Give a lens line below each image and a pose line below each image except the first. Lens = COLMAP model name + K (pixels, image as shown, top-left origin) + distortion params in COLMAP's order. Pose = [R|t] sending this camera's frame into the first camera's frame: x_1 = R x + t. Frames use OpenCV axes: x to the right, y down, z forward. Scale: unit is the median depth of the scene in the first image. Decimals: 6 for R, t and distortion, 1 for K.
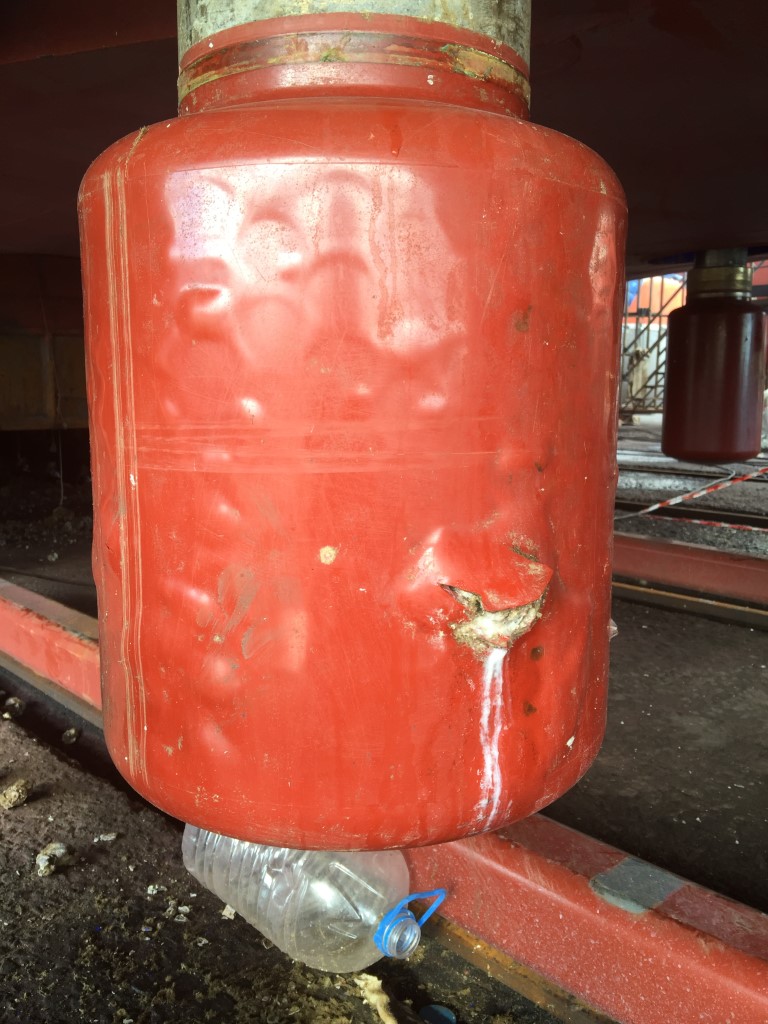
lens RADIAL K [[867.1, 0, 384.0], [0, 867.1, 512.0], [0, 0, 1]] dist [0.090130, -0.128384]
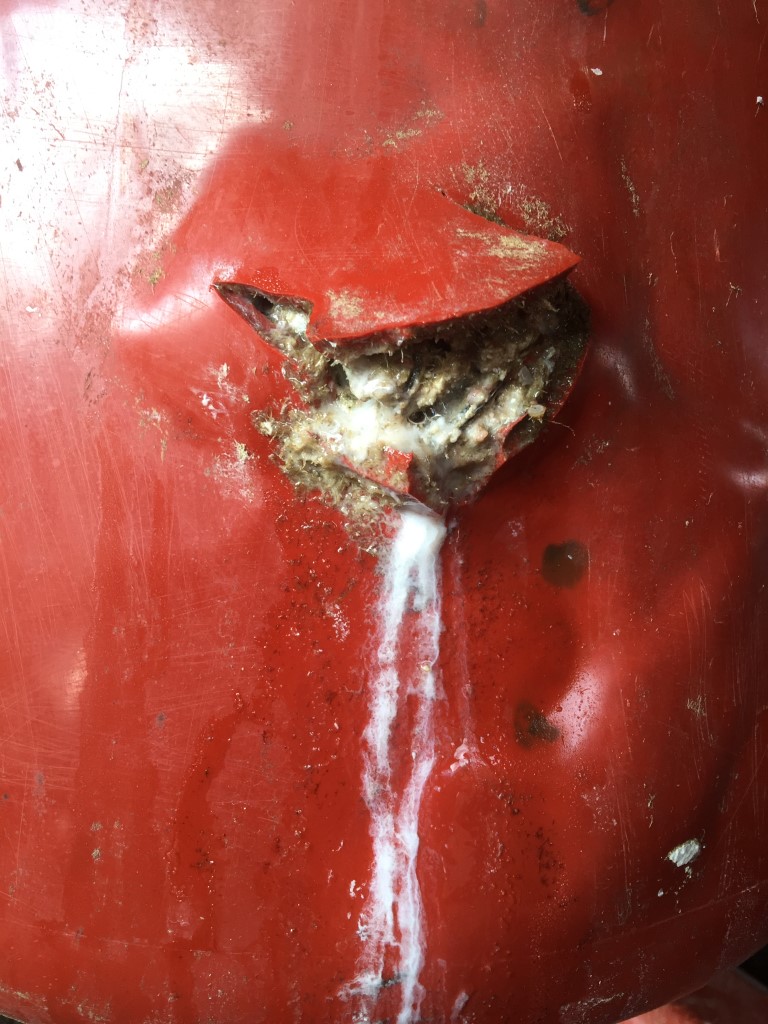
lens RADIAL K [[888.4, 0, 387.0], [0, 888.4, 507.3], [0, 0, 1]] dist [0.077510, -0.179337]
pose [[0.945676, 0.051348, -0.321030, 0.227973], [-0.083717, 0.992610, -0.087846, 0.182545], [0.314147, 0.109949, 0.942986, 0.667731]]
